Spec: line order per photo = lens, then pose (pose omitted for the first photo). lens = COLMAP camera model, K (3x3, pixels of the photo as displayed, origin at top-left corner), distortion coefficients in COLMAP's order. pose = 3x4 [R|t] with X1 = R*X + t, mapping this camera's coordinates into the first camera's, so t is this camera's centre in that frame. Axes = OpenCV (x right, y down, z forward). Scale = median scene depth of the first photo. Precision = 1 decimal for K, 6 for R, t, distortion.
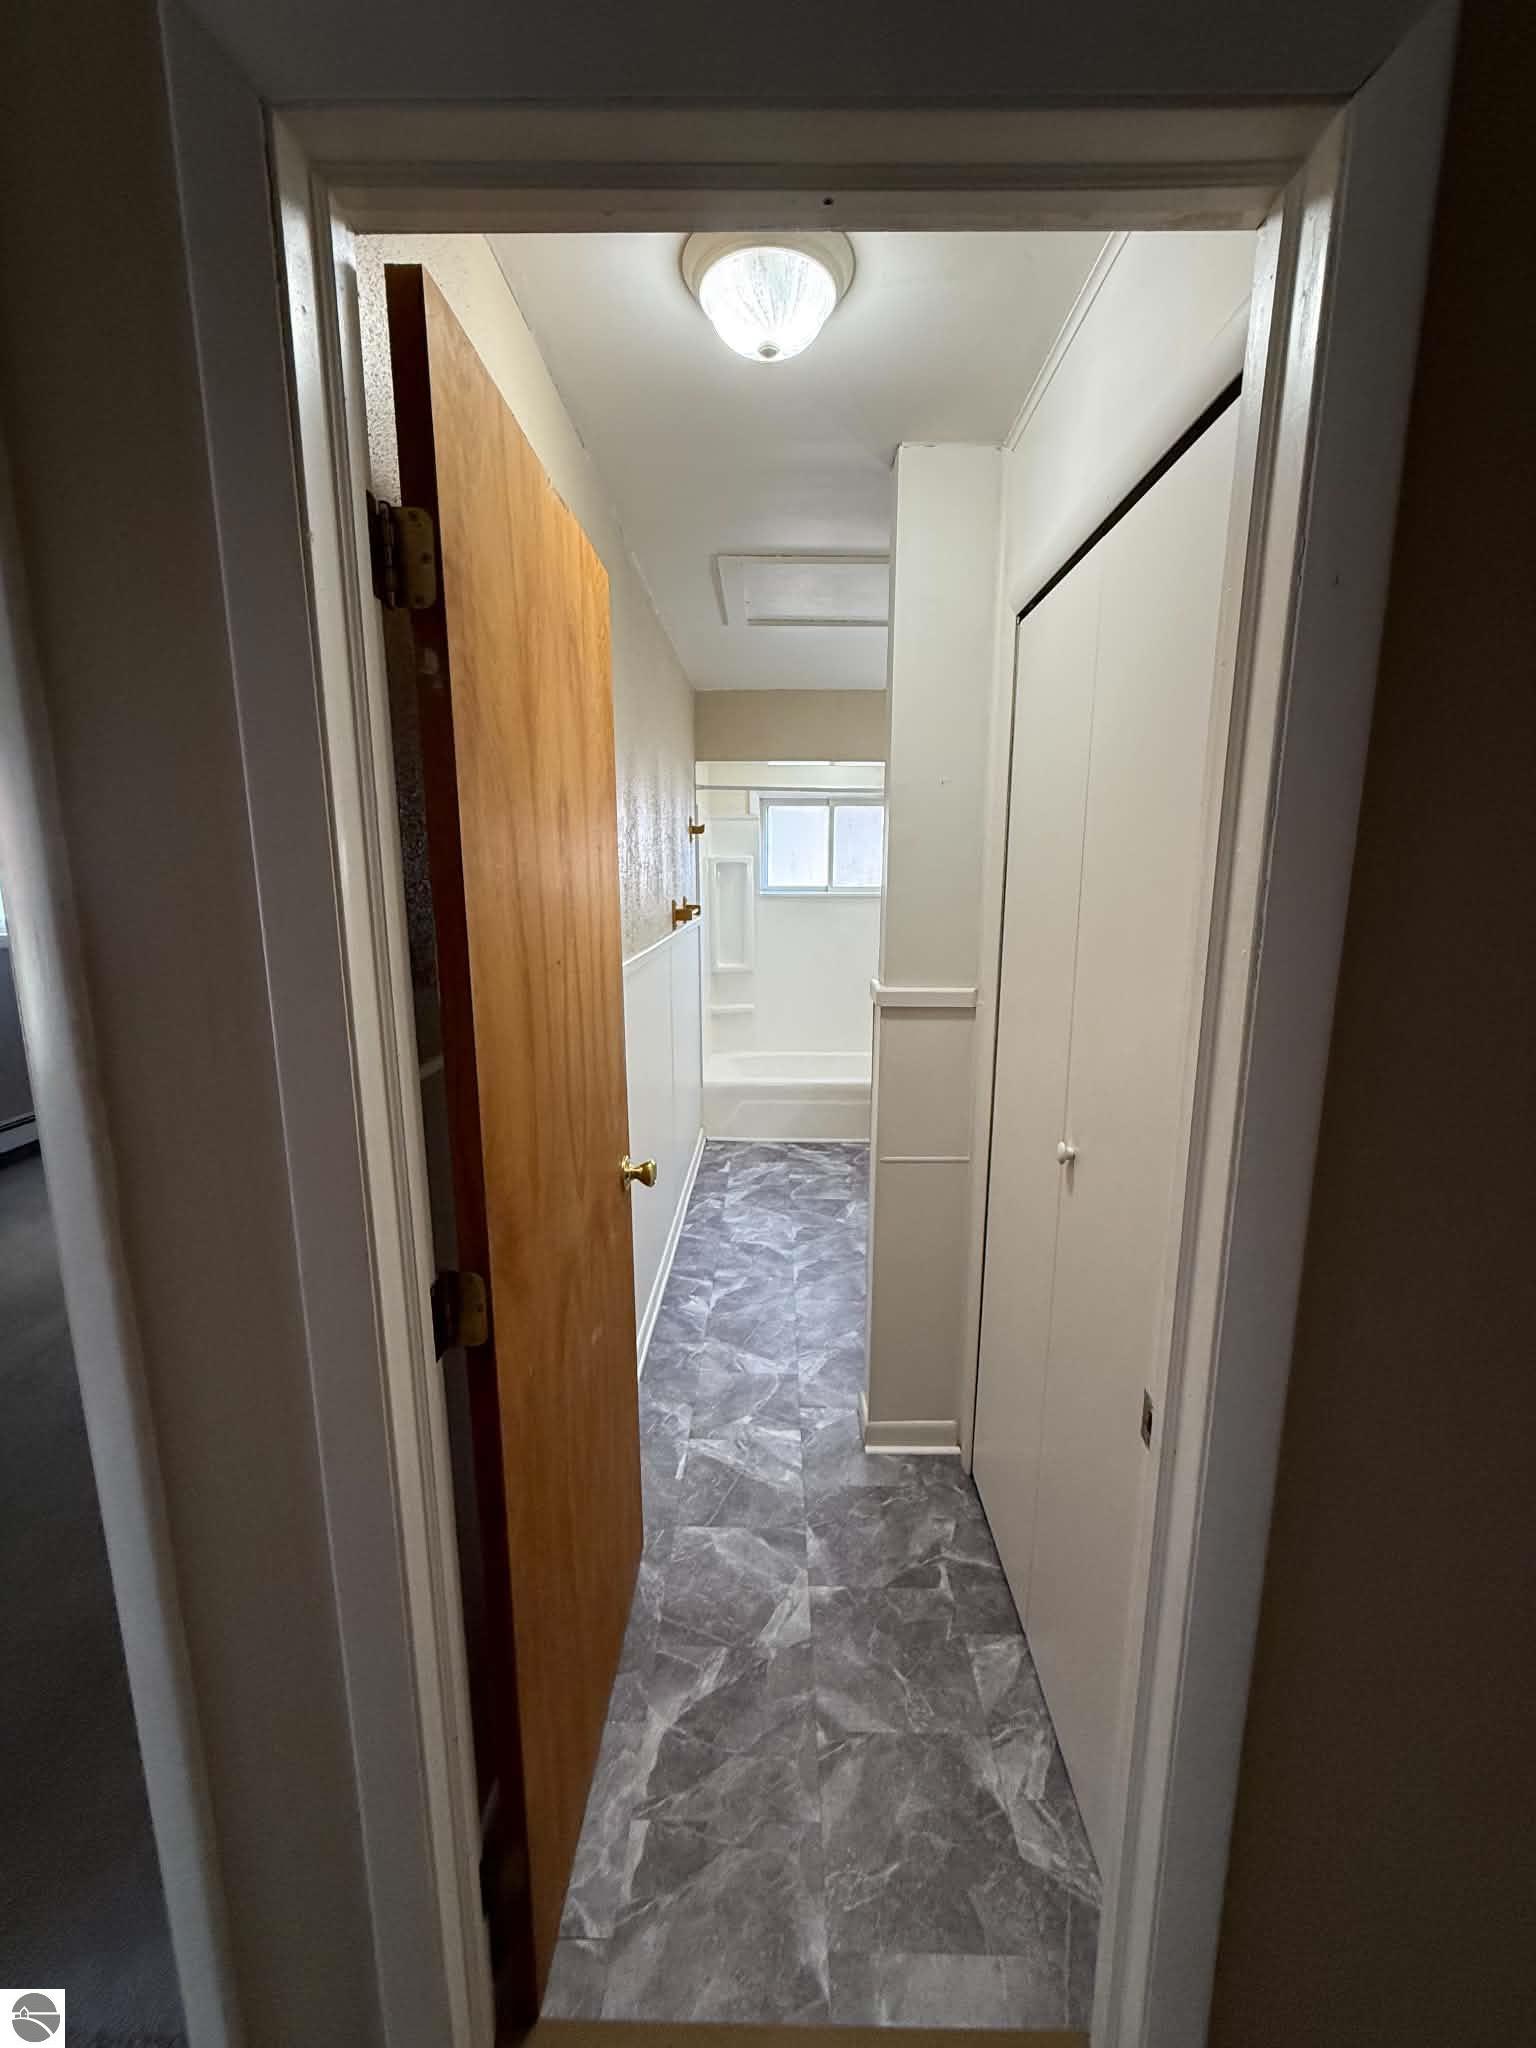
lens RADIAL K [[804.3, 0, 777.0], [0, 804.3, 1007.3], [0, 0, 1]] dist [-0.001183, 0.000396]
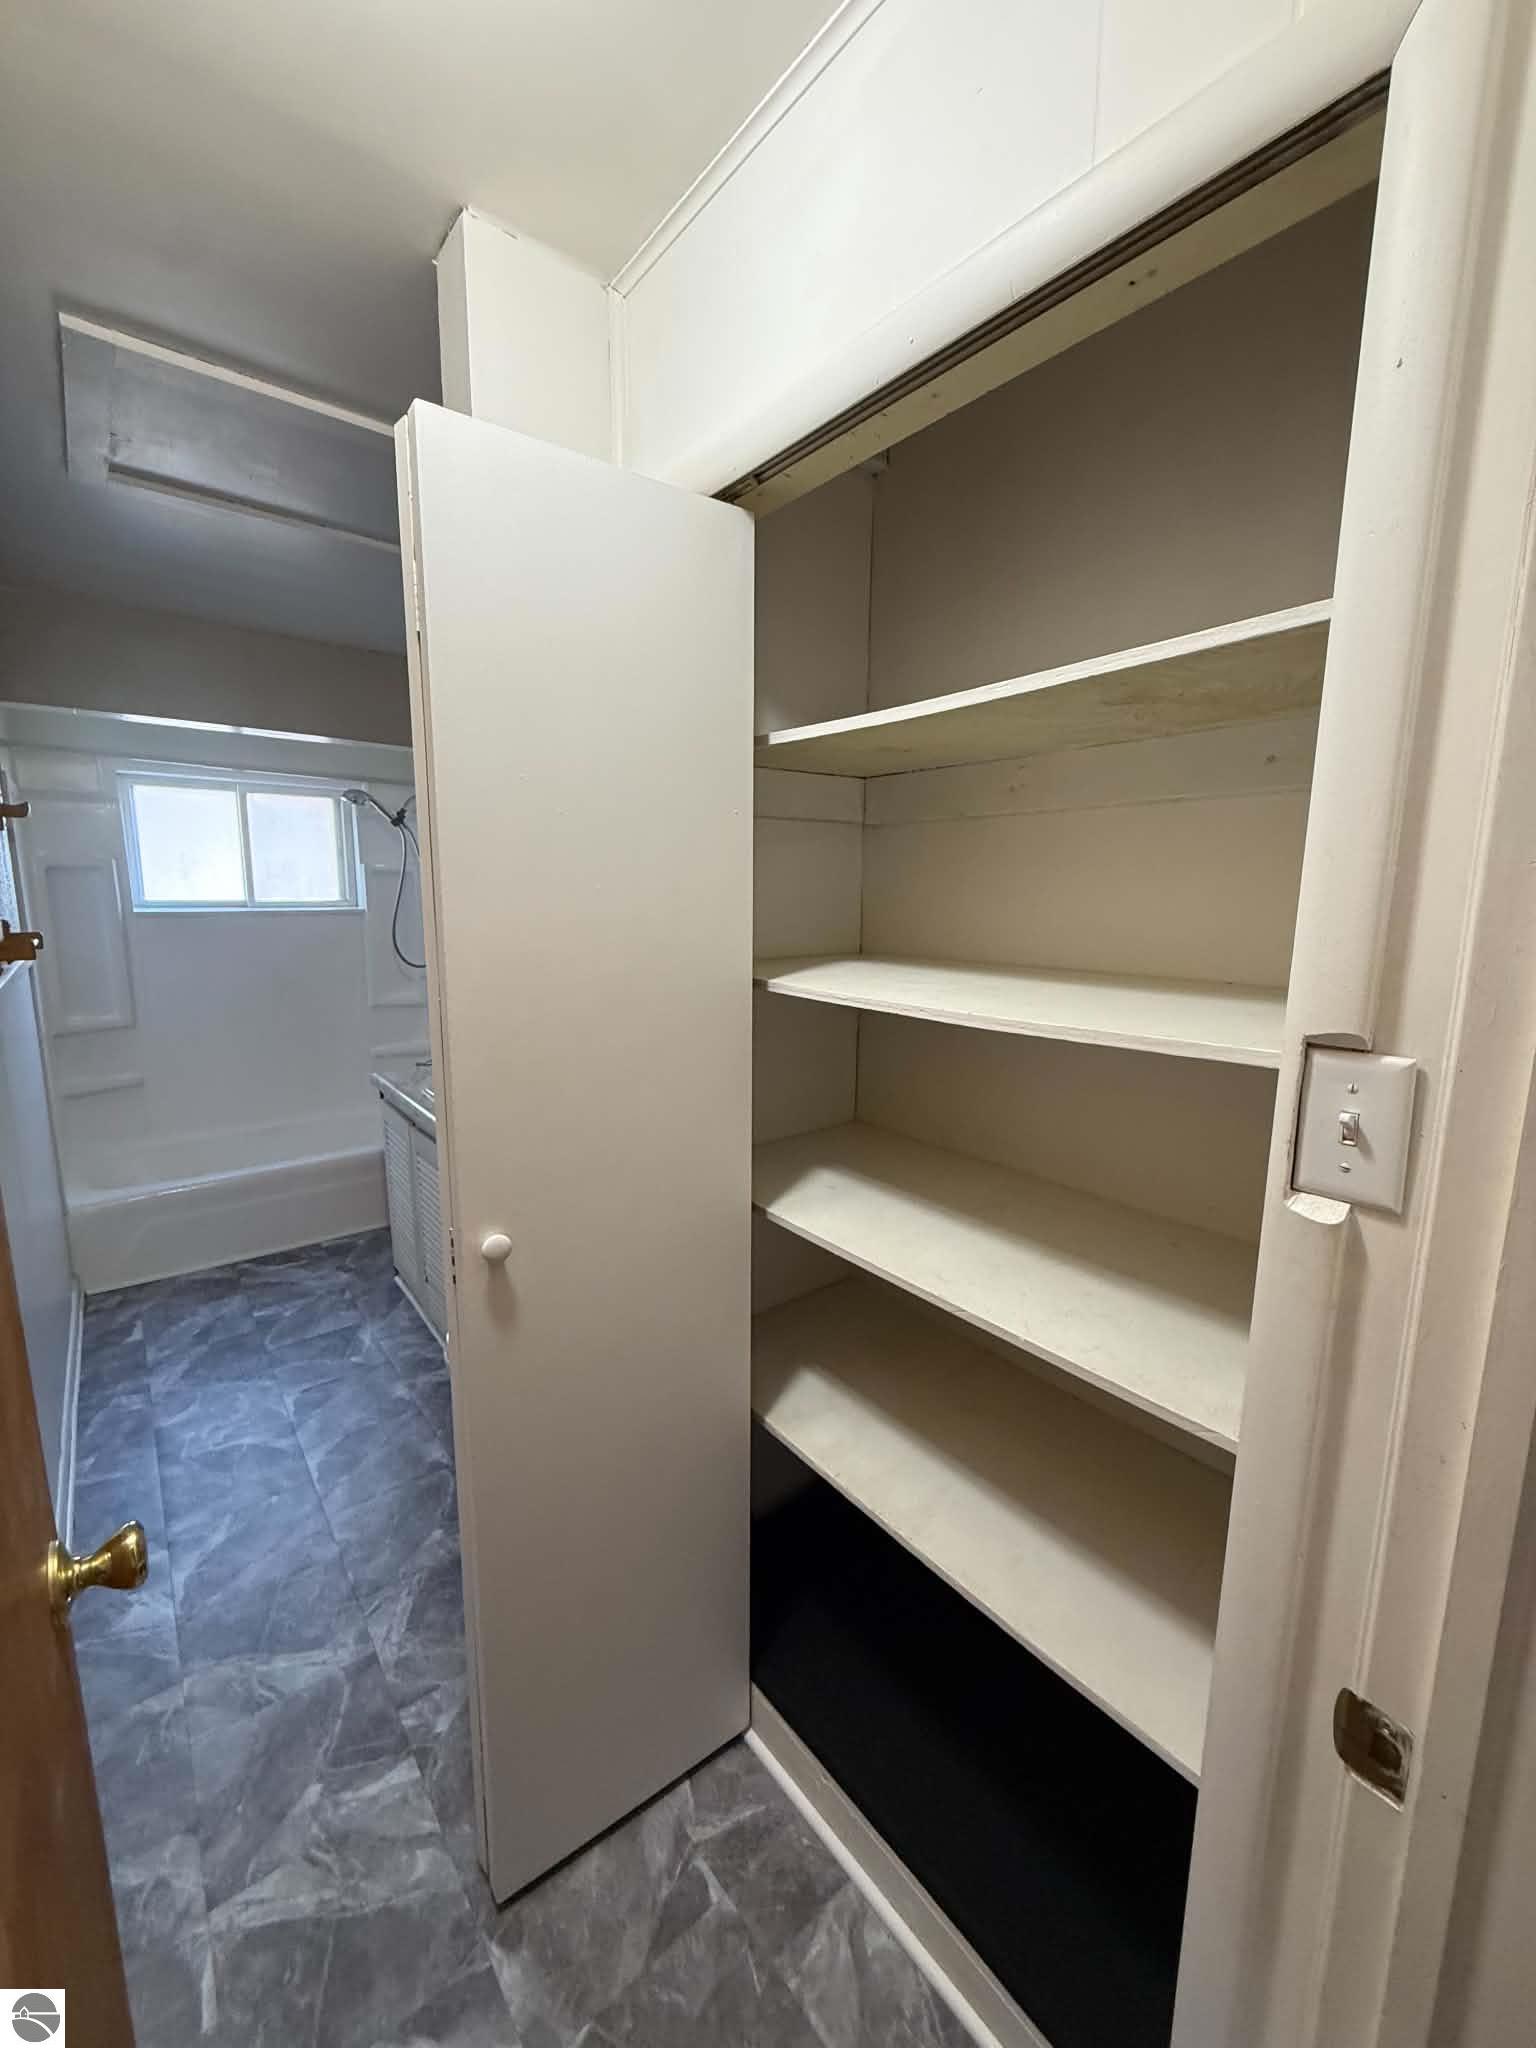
lens RADIAL K [[804.3, 0, 760.8], [0, 804.3, 1013.3], [0, 0, 1]] dist [-0.001183, 0.000396]
pose [[0.775890, -0.094857, 0.623696, -0.069252], [0.099757, 0.994641, 0.027173, -0.033407], [-0.622931, 0.041135, 0.781195, 0.217064]]
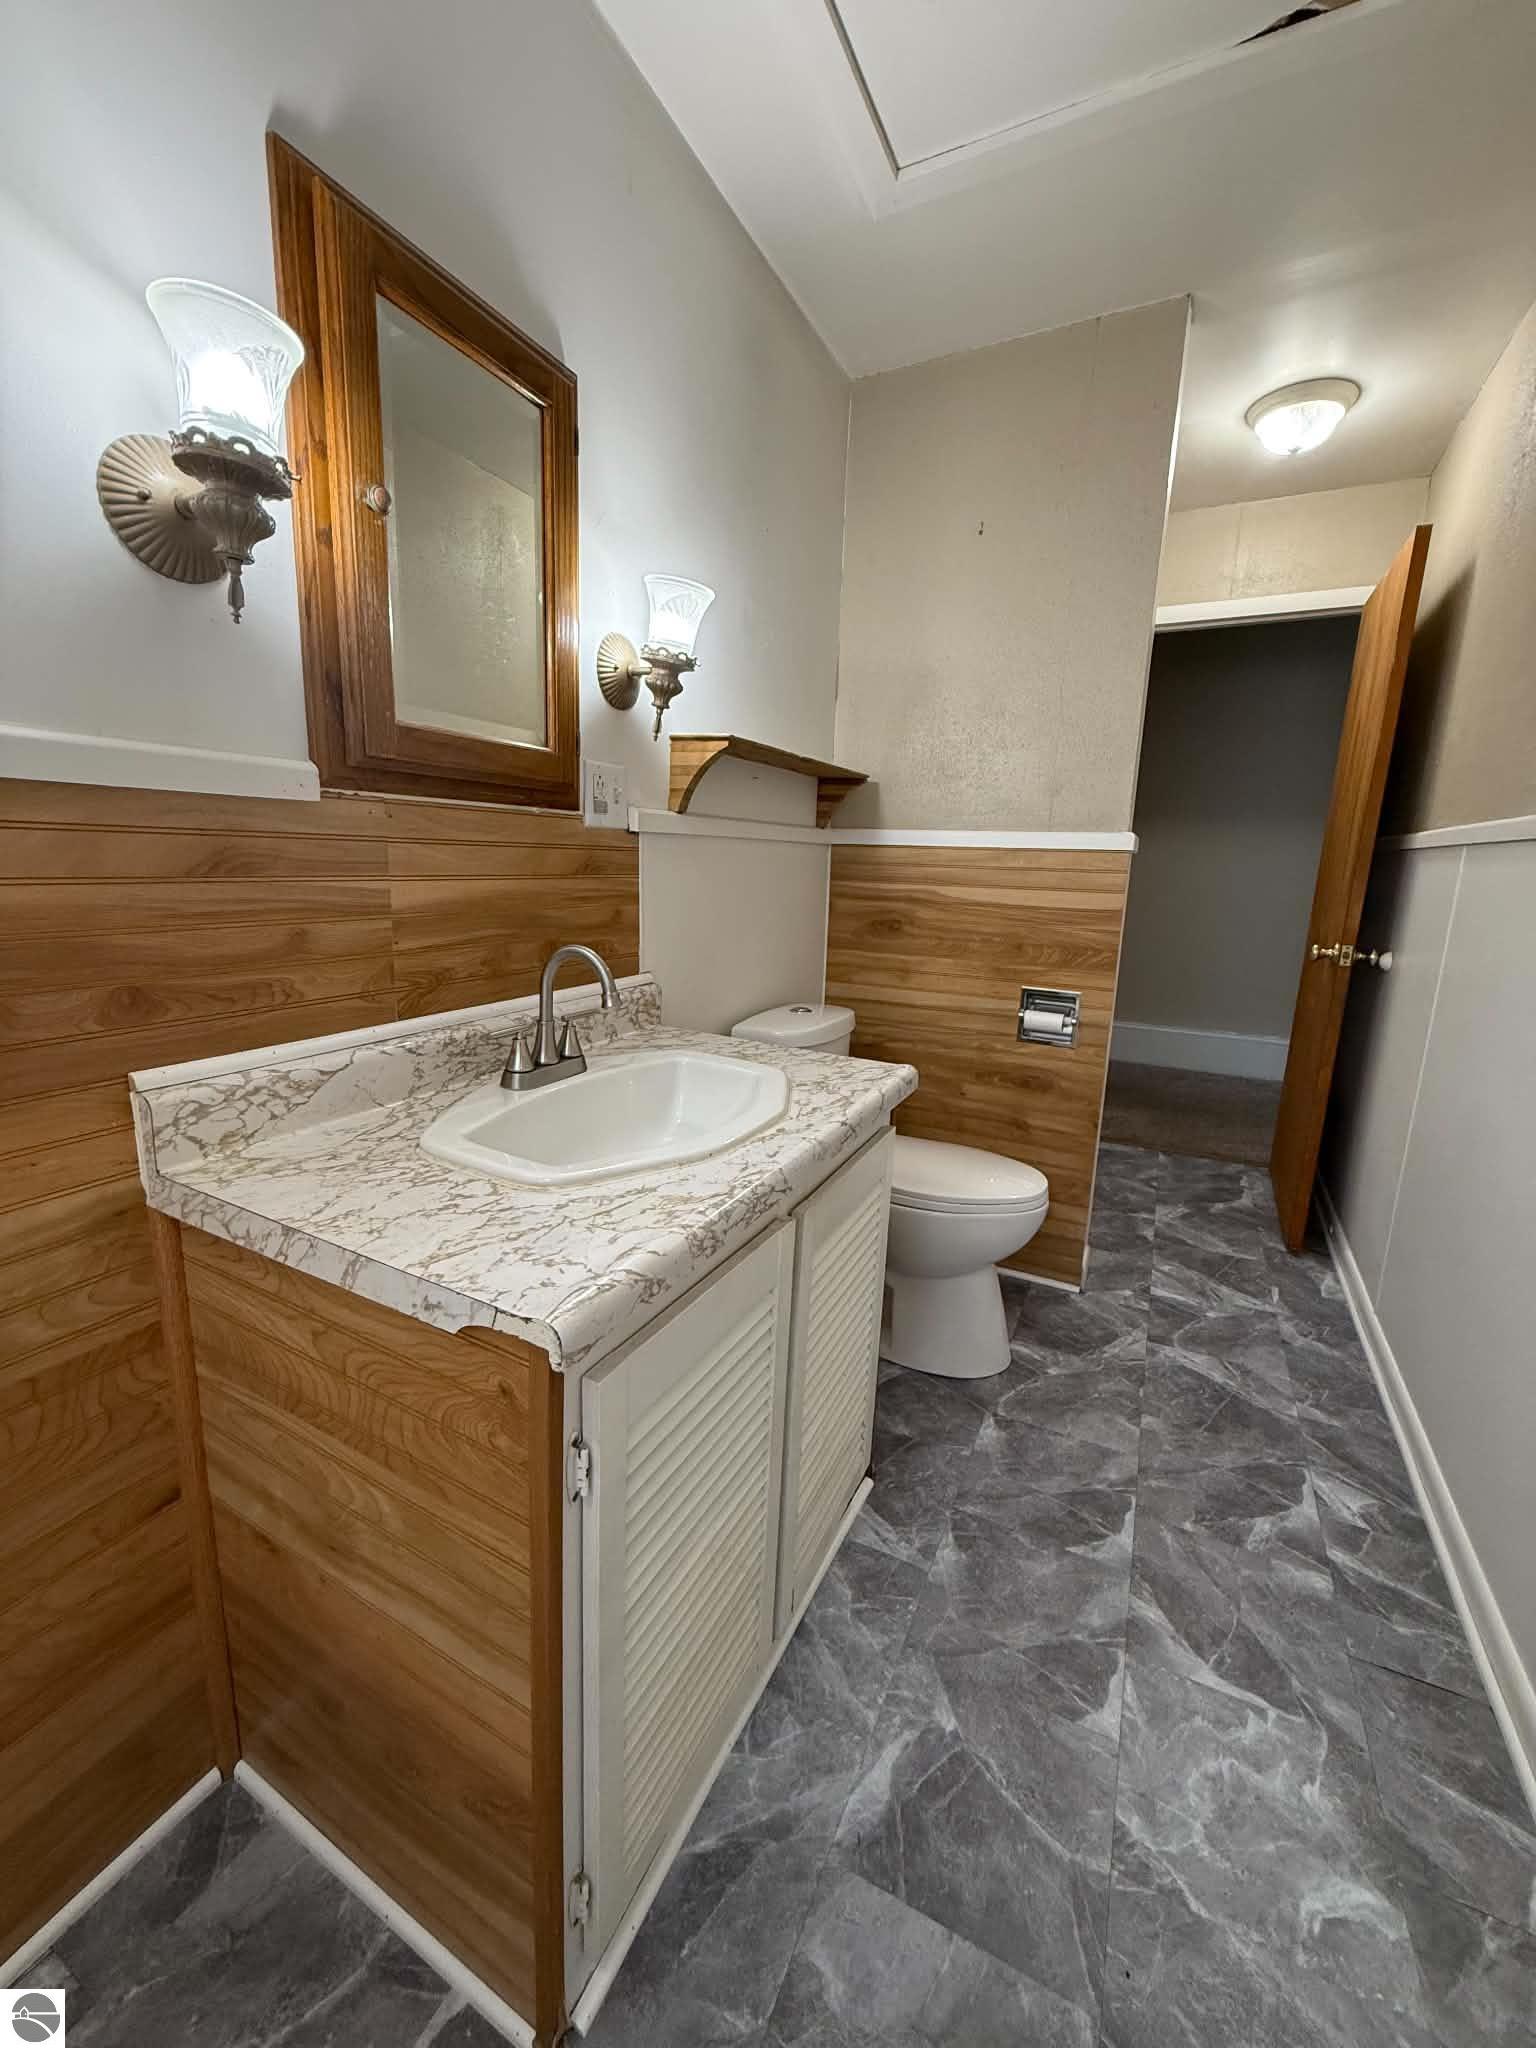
lens RADIAL K [[804.3, 0, 773.4], [0, 804.3, 1016.4], [0, 0, 1]] dist [-0.001183, 0.000396]
pose [[-0.894336, -0.117754, 0.431621, 0.040365], [0.041207, 0.938961, 0.341548, -0.115502], [-0.445494, 0.323245, -0.834894, 1.365082]]
